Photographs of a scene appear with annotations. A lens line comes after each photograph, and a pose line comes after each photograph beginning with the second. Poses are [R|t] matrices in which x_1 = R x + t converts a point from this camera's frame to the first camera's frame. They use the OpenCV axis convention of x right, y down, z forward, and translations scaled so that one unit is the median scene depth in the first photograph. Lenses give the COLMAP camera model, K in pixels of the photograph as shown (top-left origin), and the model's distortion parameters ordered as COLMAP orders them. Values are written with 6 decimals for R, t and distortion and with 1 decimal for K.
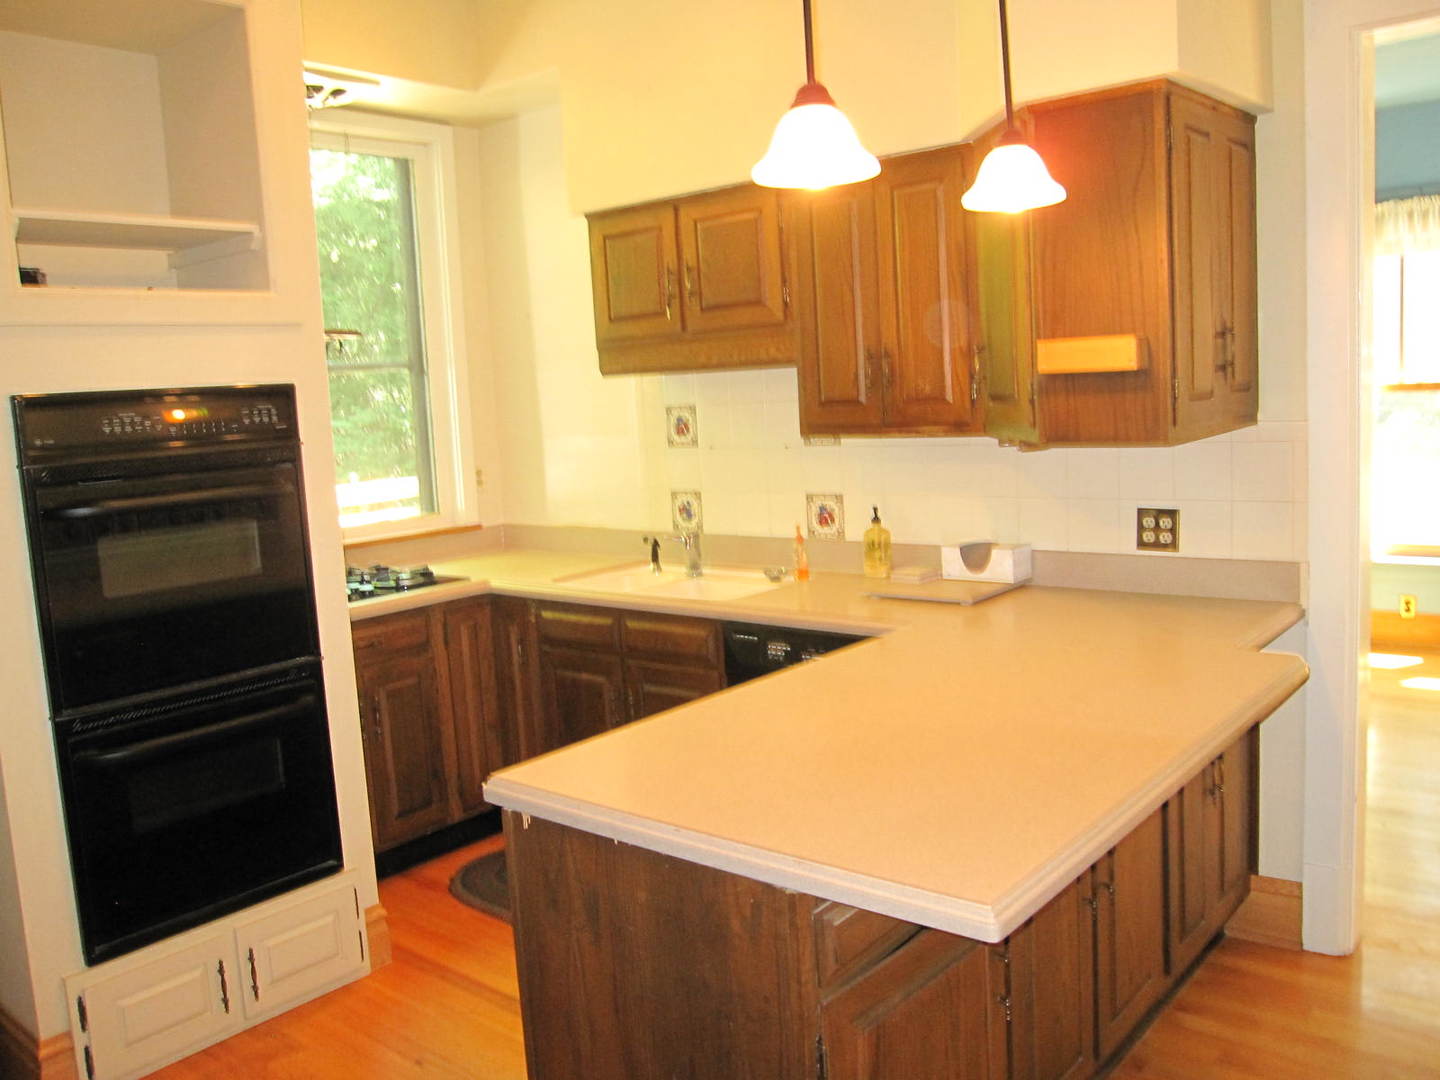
lens RADIAL K [[1215.7, 0, 733.0], [0, 1215.7, 539.5], [0, 0, 1]] dist [-0.092716, 0.084806]
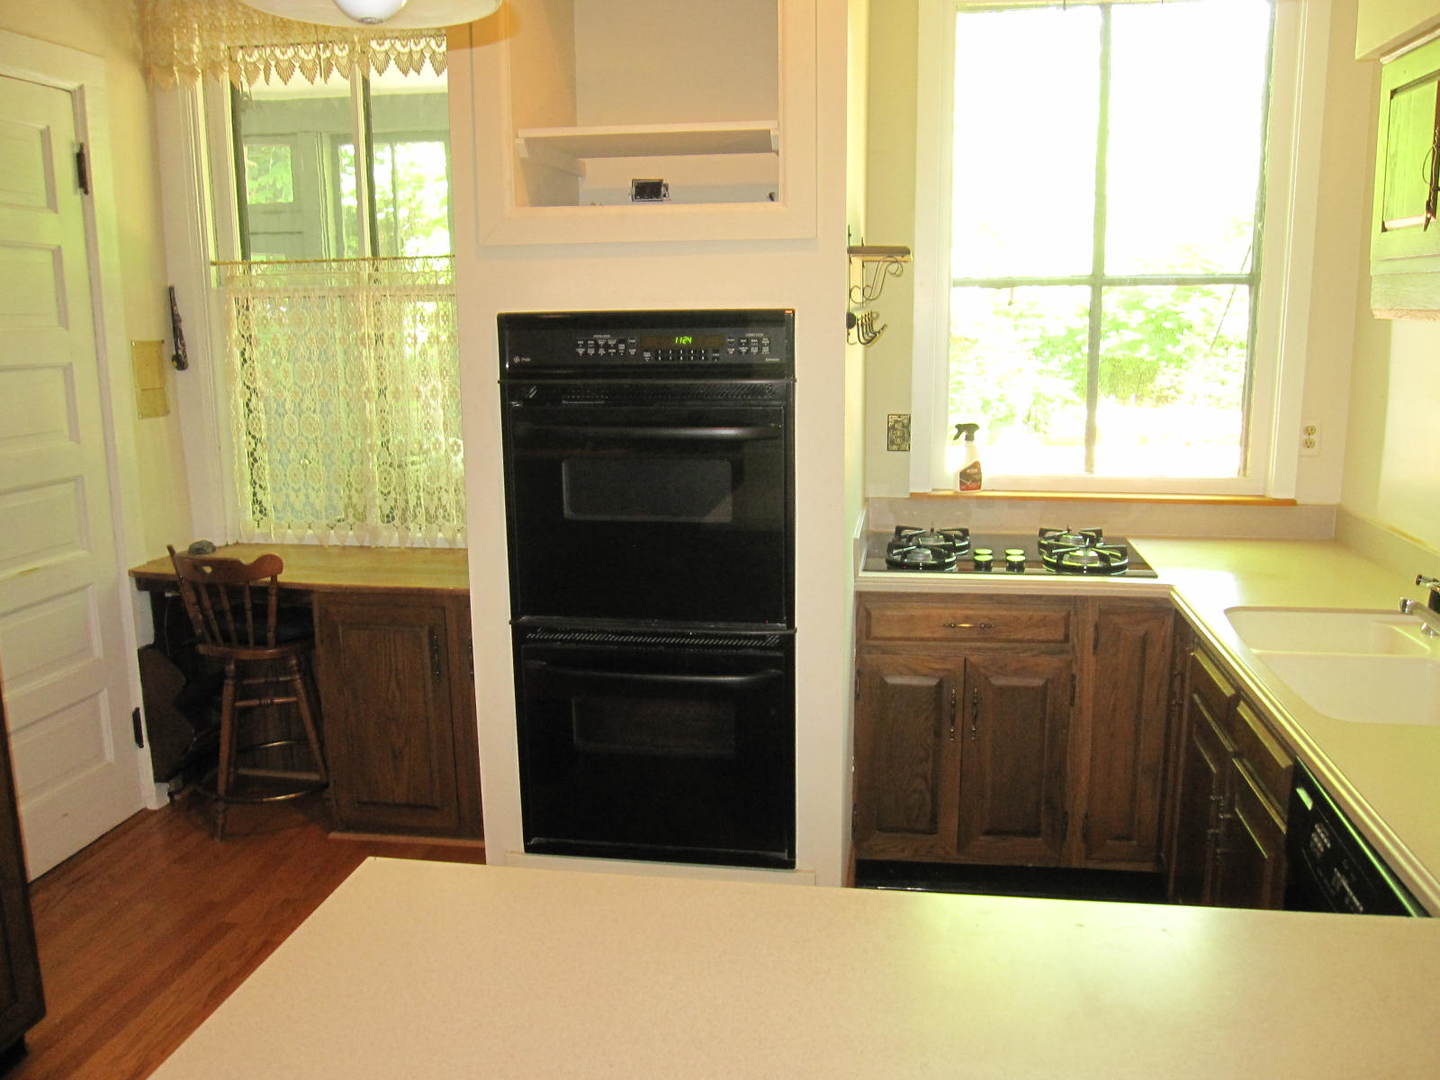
lens RADIAL K [[1215.7, 0, 733.0], [0, 1215.7, 539.5], [0, 0, 1]] dist [-0.092716, 0.084806]
pose [[0.509590, 0.213021, -0.833630, 0.360640], [-0.124079, 0.976934, 0.173792, -0.115855], [0.851424, 0.014874, 0.524268, 0.524037]]
